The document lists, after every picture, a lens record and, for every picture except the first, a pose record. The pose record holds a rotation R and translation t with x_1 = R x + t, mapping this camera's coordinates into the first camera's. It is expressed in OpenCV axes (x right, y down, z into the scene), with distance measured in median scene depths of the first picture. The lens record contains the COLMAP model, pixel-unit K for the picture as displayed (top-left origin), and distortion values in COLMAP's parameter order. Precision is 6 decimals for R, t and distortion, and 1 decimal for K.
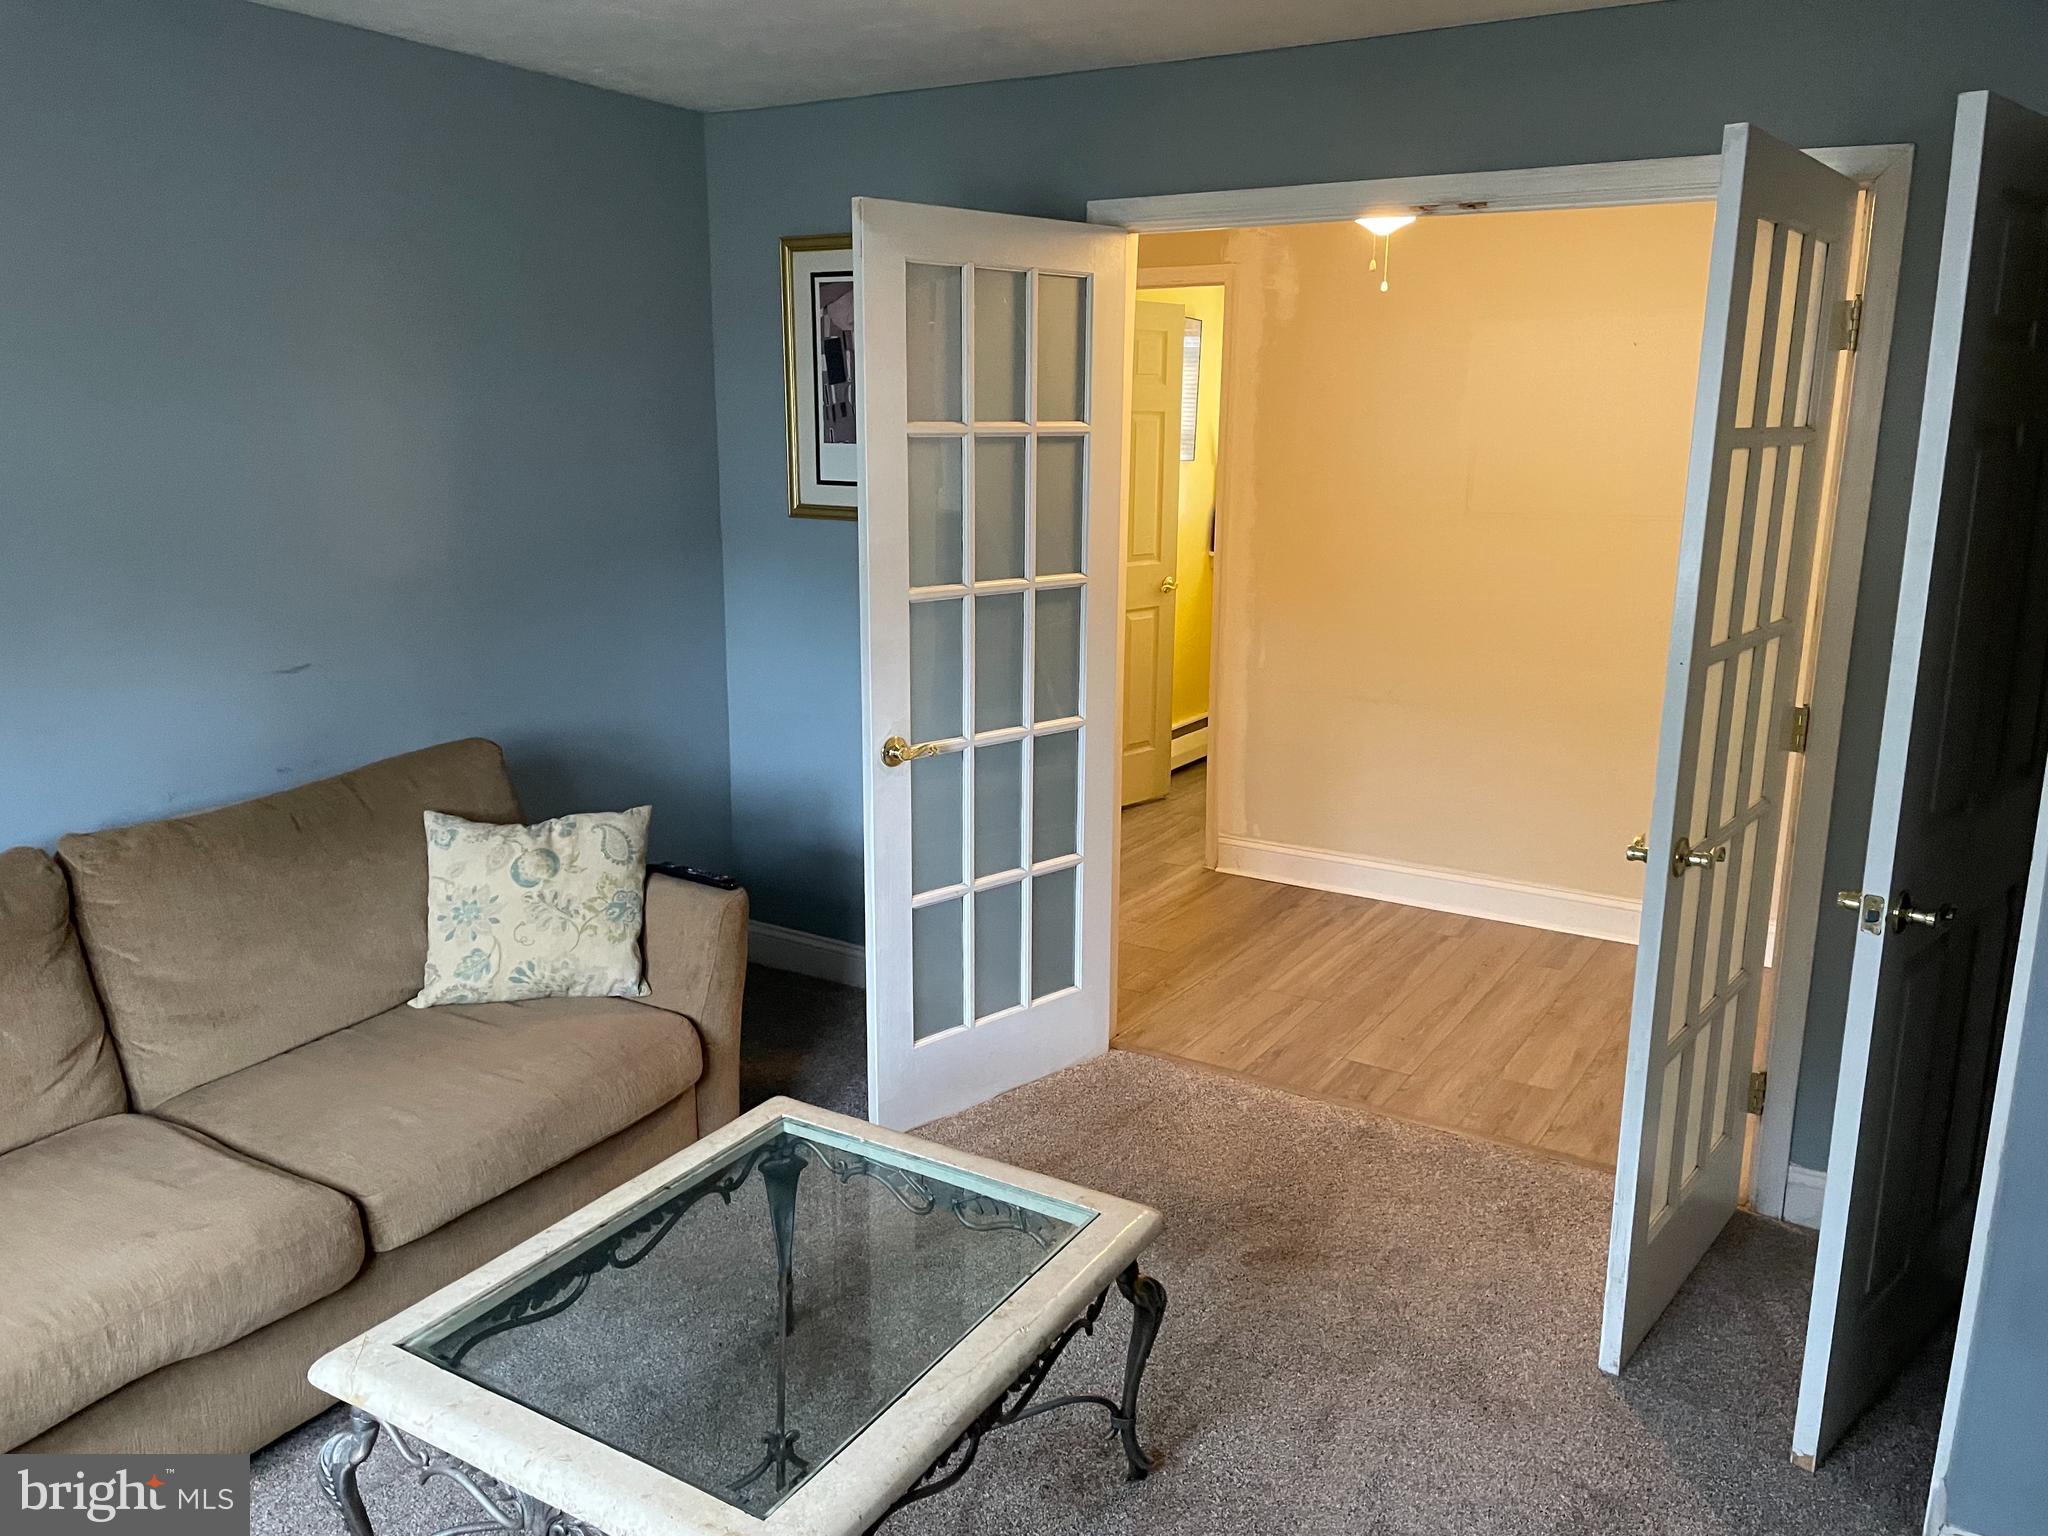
lens RADIAL K [[1538.0, 0, 1013.4], [0, 1538.0, 738.2], [0, 0, 1]] dist [0.099561, -0.126145]
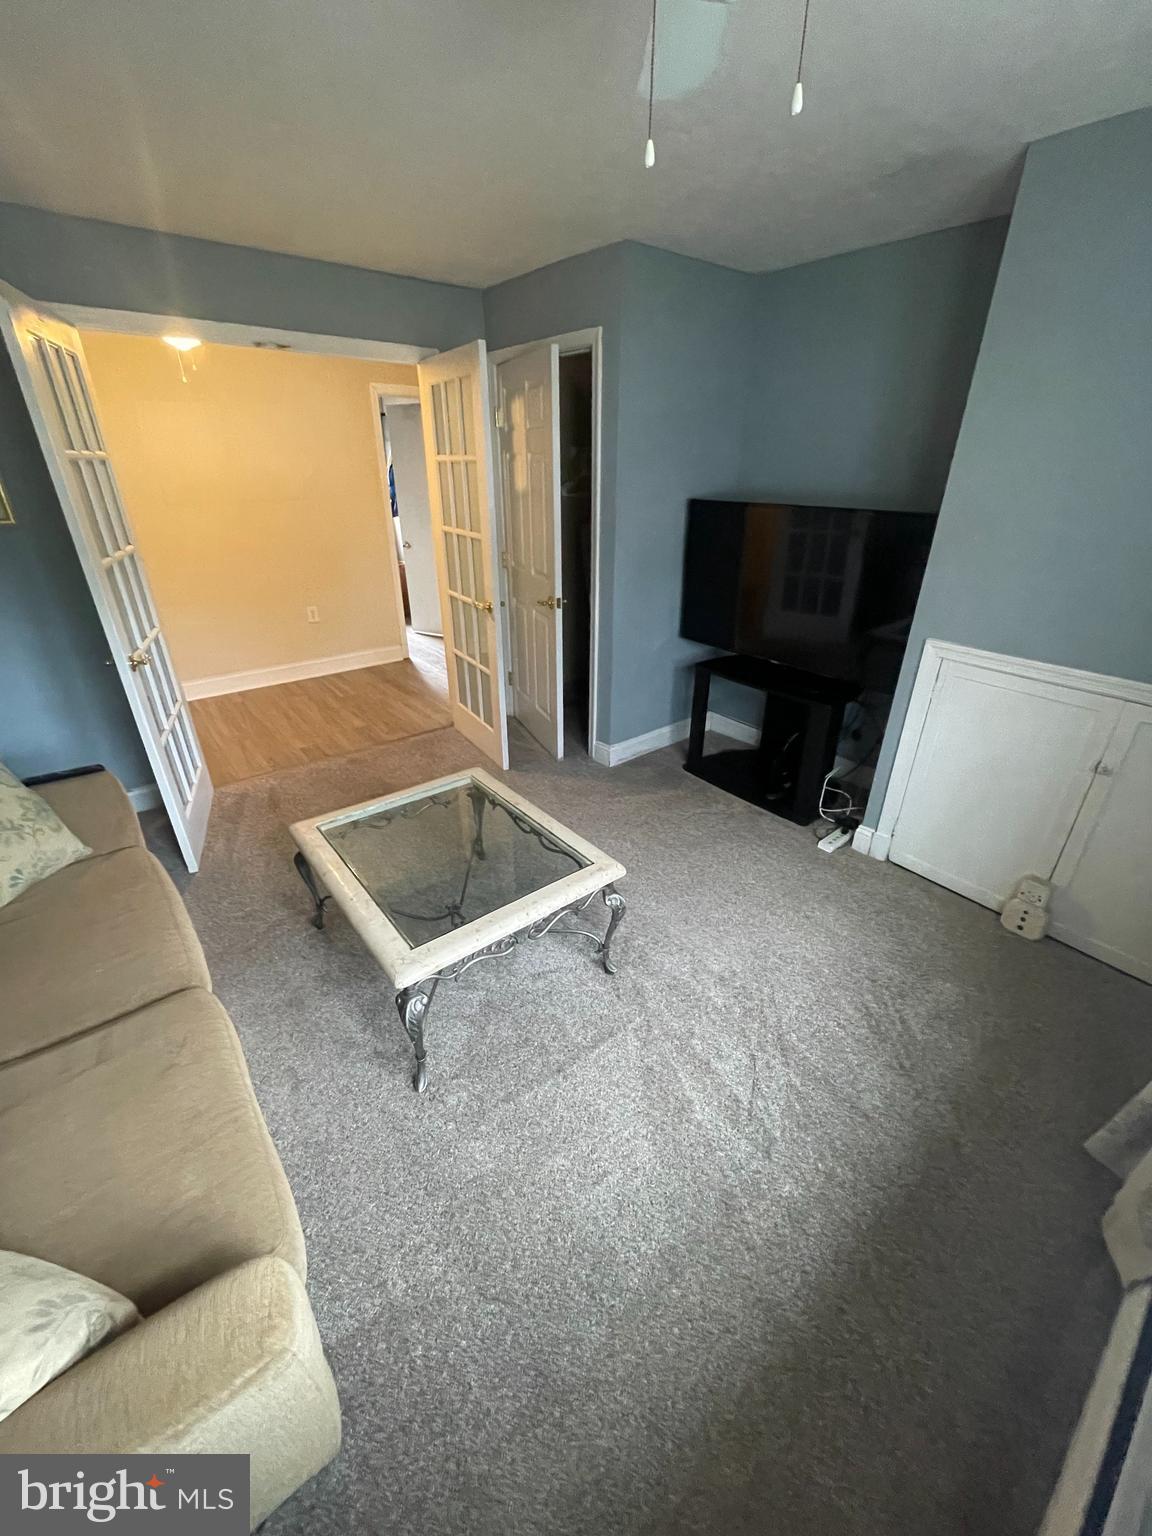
lens RADIAL K [[618.1, 0, 577.8], [0, 618.1, 771.6], [0, 0, 1]] dist [-0.002477, -0.000183]
pose [[0.341835, -0.431021, 0.835086, -0.559086], [0.196117, 0.901770, 0.385160, -0.052071], [-0.919068, 0.032113, 0.392788, 0.299615]]
